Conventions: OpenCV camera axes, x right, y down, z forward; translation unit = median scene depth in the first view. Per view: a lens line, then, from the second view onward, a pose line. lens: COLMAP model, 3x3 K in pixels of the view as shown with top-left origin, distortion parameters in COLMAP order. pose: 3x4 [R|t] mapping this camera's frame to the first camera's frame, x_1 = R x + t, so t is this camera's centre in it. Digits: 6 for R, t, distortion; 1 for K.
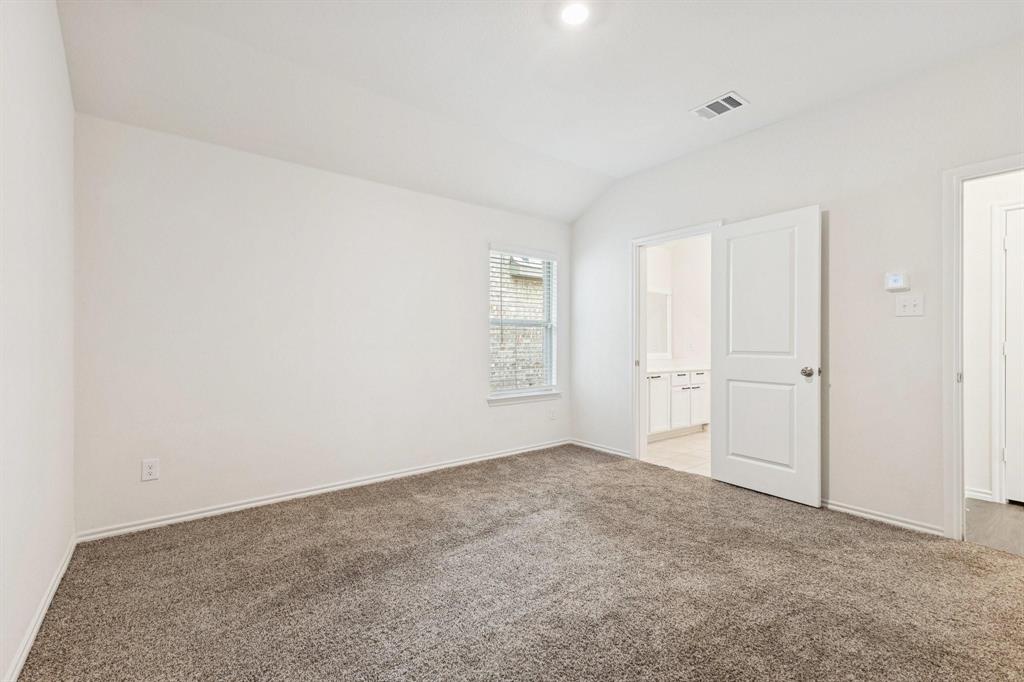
lens RADIAL K [[451.5, 0, 515.5], [0, 451.5, 346.6], [0, 0, 1]] dist [0.009631, -0.000734]
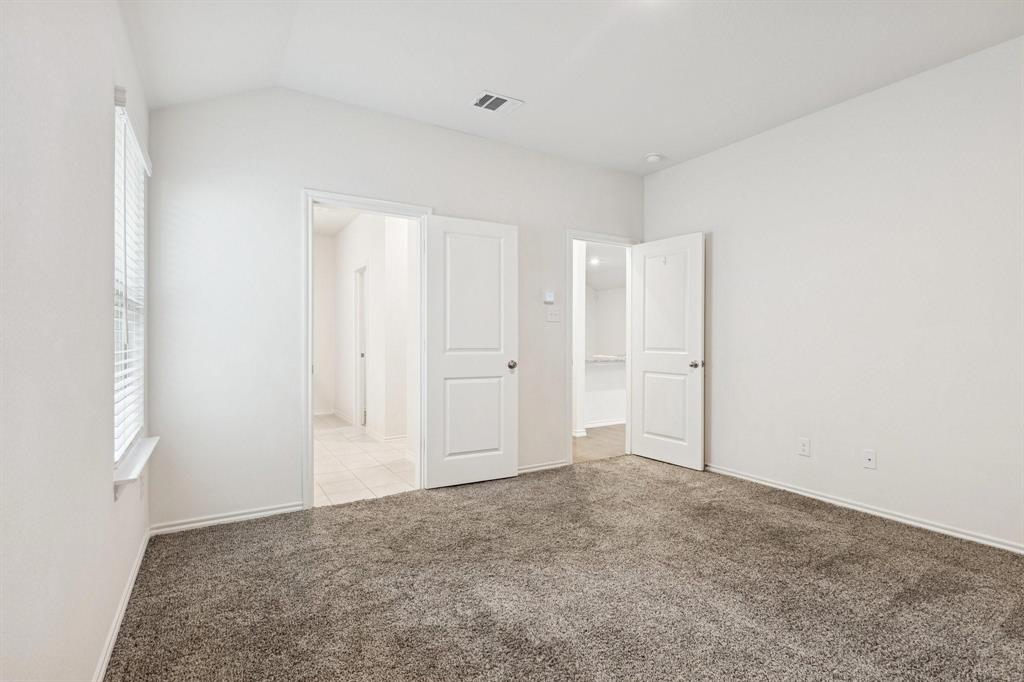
lens RADIAL K [[505.7, 0, 519.3], [0, 505.7, 334.5], [0, 0, 1]] dist [0.000154, -0.000329]
pose [[0.090187, -0.004565, 0.995914, -0.586405], [-0.002696, 0.999985, 0.004828, -0.026006], [-0.995921, -0.003120, 0.090173, 0.752311]]
